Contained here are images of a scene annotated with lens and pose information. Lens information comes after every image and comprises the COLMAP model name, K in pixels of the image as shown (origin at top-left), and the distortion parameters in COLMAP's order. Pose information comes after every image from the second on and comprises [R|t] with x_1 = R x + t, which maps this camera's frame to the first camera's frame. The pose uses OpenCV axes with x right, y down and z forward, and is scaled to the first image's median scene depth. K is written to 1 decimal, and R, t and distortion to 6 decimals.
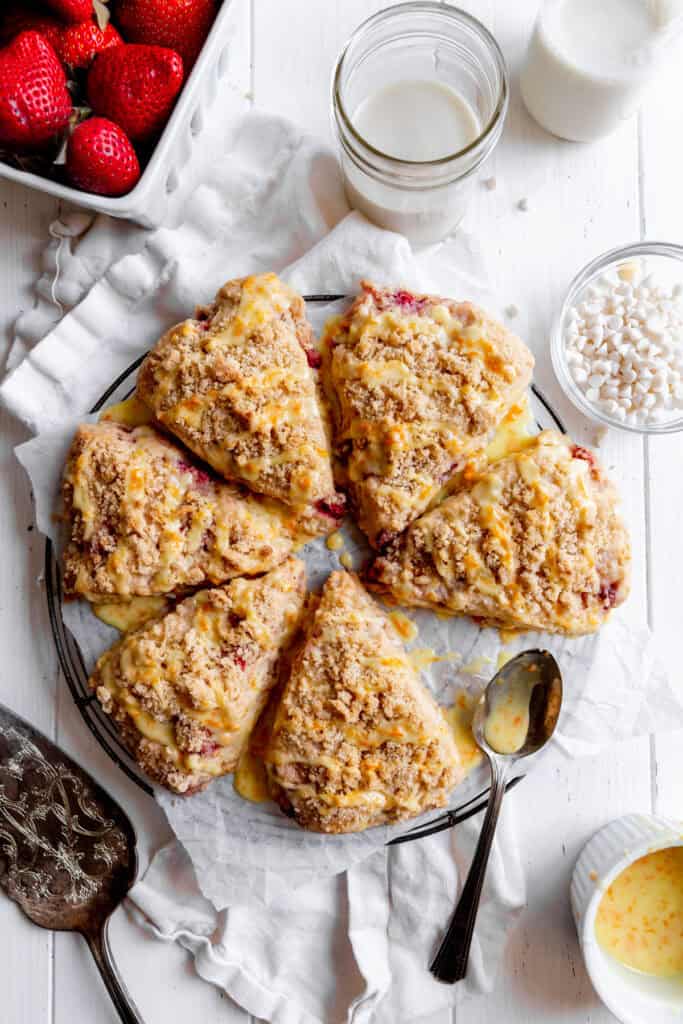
lens RADIAL K [[774.5, 0, 341.5], [0, 774.5, 512.0], [0, 0, 1]] dist [0.003350, 0.003801]
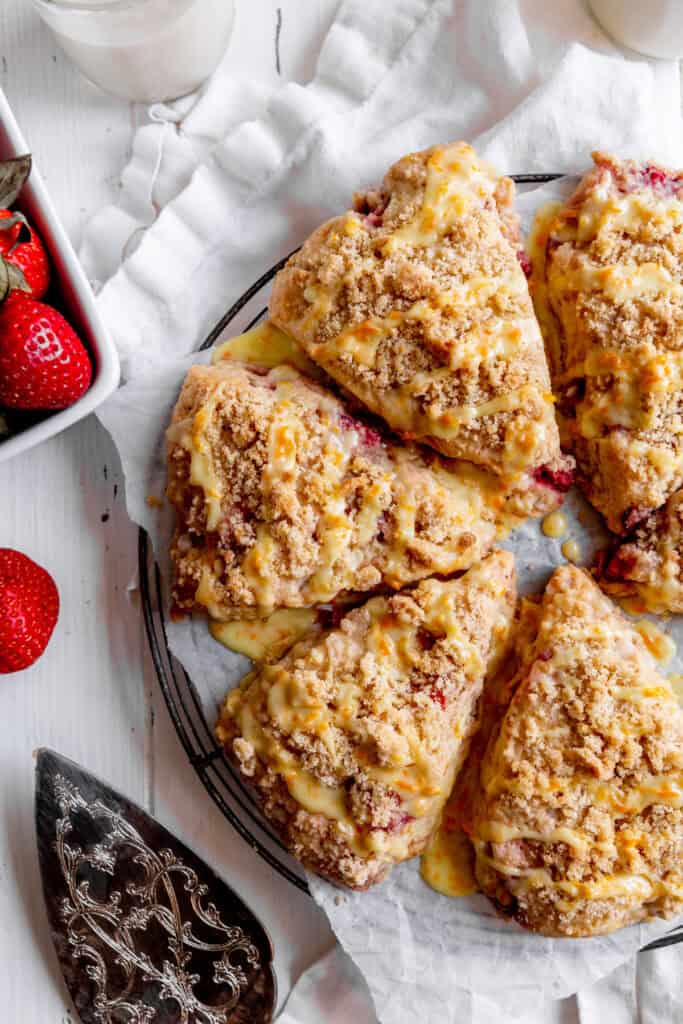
lens RADIAL K [[1058.5, 0, 341.5], [0, 1058.5, 512.0], [0, 0, 1]] dist [-0.017388, 0.031798]
pose [[0.999649, -0.024133, 0.010956, -0.225526], [0.024053, 0.999684, 0.007364, 0.015755], [-0.011130, -0.007098, 0.999913, 0.043632]]
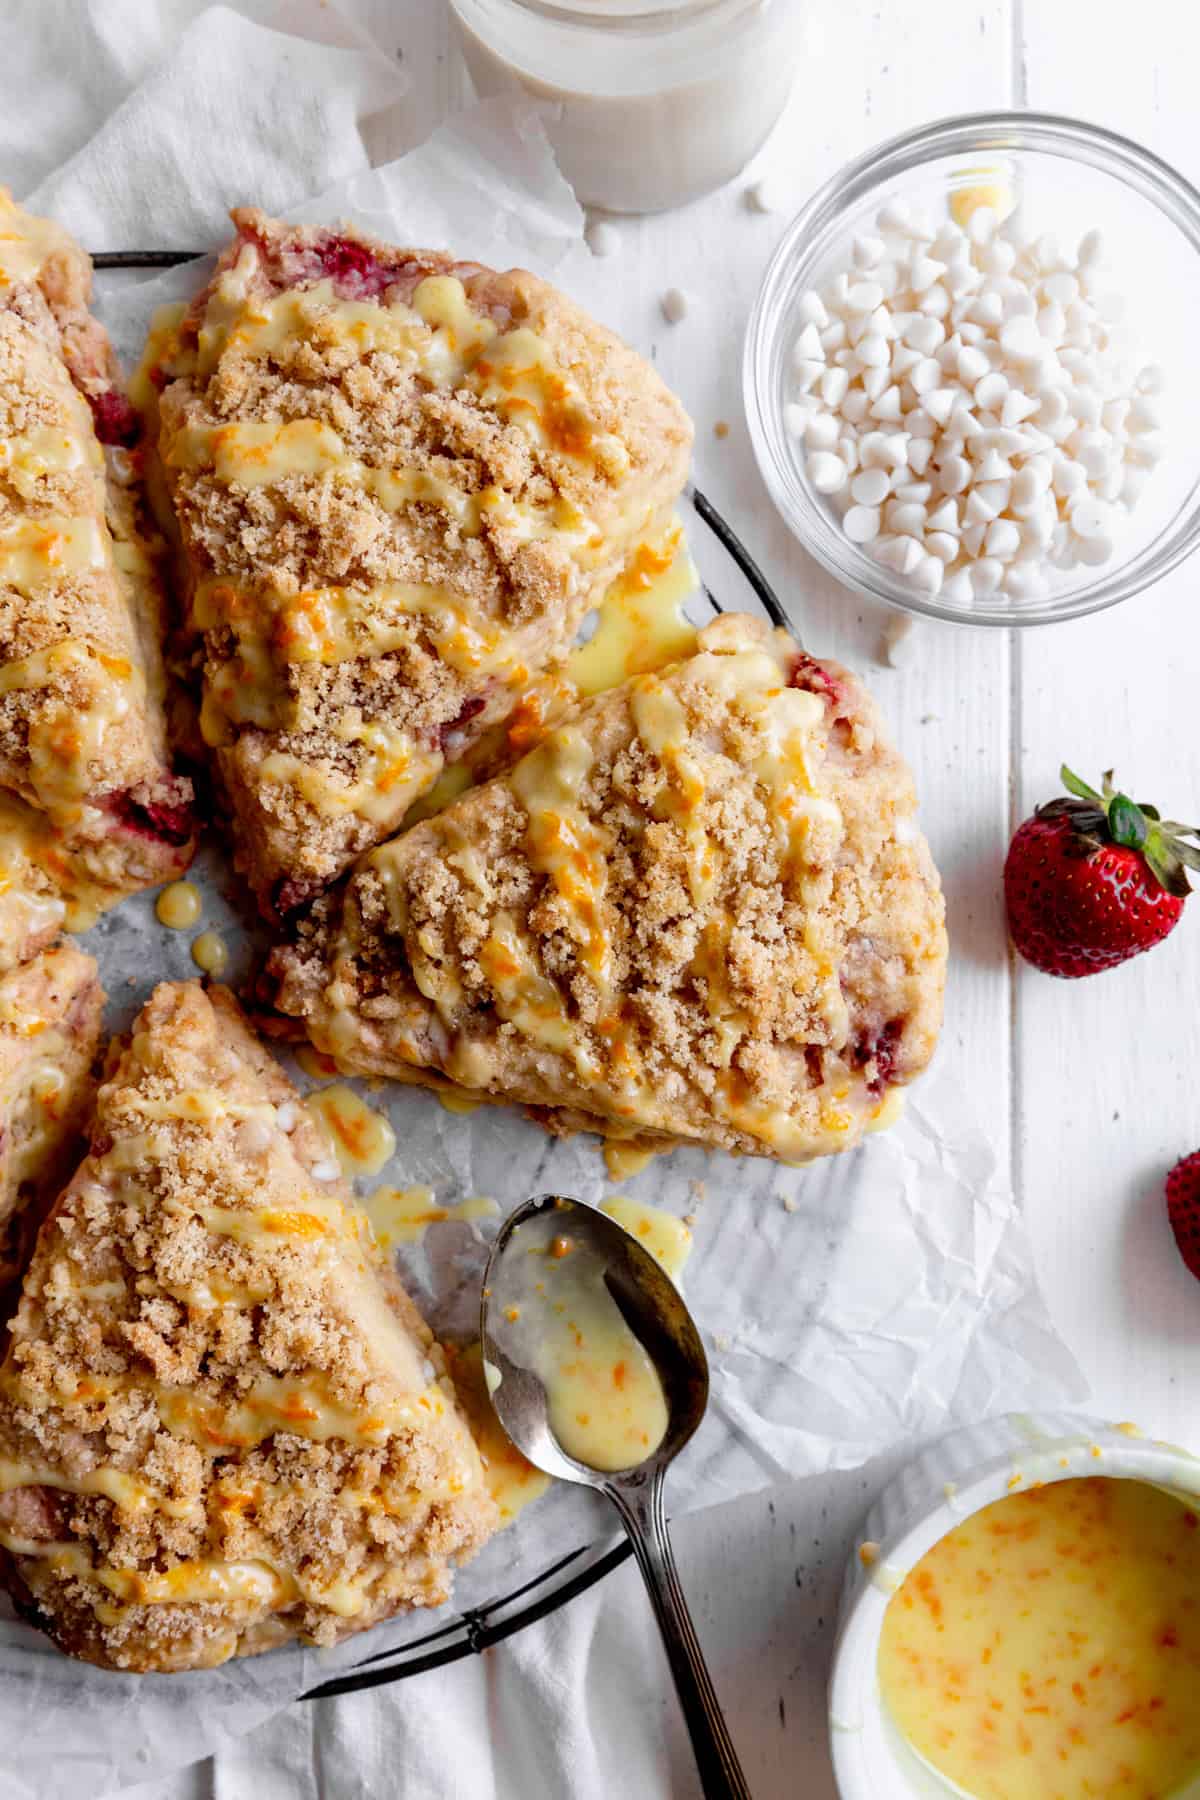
lens RADIAL K [[1742.7, 0, 600.0], [0, 1742.7, 900.0], [0, 0, 1]] dist [0.002552, 0.017830]
pose [[0.999941, 0.009964, -0.004439, 0.215227], [-0.009881, 0.999786, 0.018170, 0.019120], [0.004619, -0.018125, 0.999825, 0.153587]]
